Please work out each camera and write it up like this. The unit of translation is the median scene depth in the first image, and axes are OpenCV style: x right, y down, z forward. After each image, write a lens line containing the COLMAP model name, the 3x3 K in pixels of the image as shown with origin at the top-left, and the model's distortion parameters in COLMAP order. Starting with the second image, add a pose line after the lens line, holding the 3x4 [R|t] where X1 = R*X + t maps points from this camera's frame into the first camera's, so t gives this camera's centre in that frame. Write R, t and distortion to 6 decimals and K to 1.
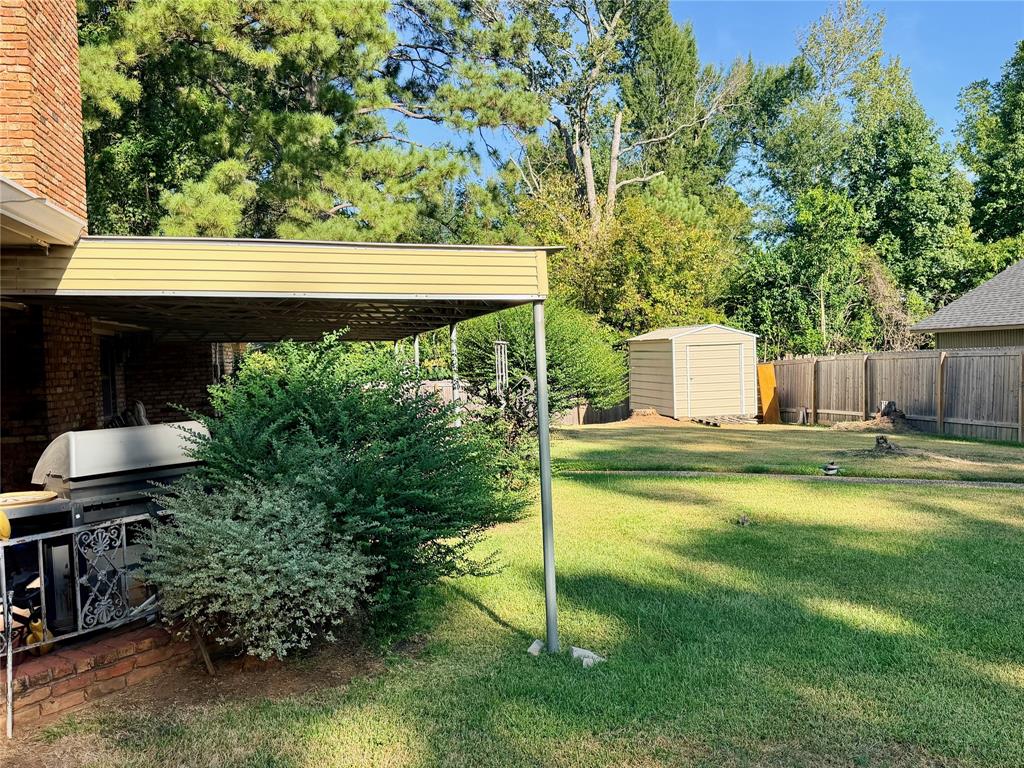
lens RADIAL K [[882.6, 0, 518.2], [0, 882.6, 383.4], [0, 0, 1]] dist [0.075338, -0.124168]
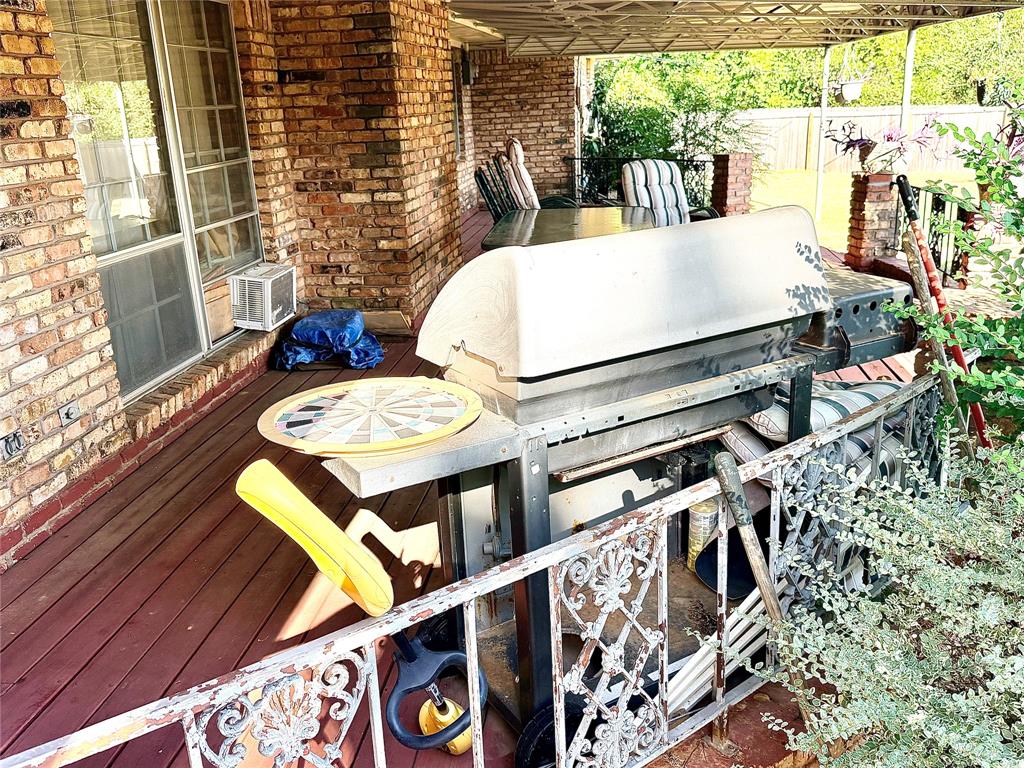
lens RADIAL K [[882.6, 0, 510.2], [0, 882.6, 387.7], [0, 0, 1]] dist [0.075338, -0.124168]
pose [[0.942613, 0.099194, -0.318813, -0.222848], [-0.001161, 0.955819, 0.293954, 0.002363], [0.333886, -0.276715, 0.901082, 0.383766]]
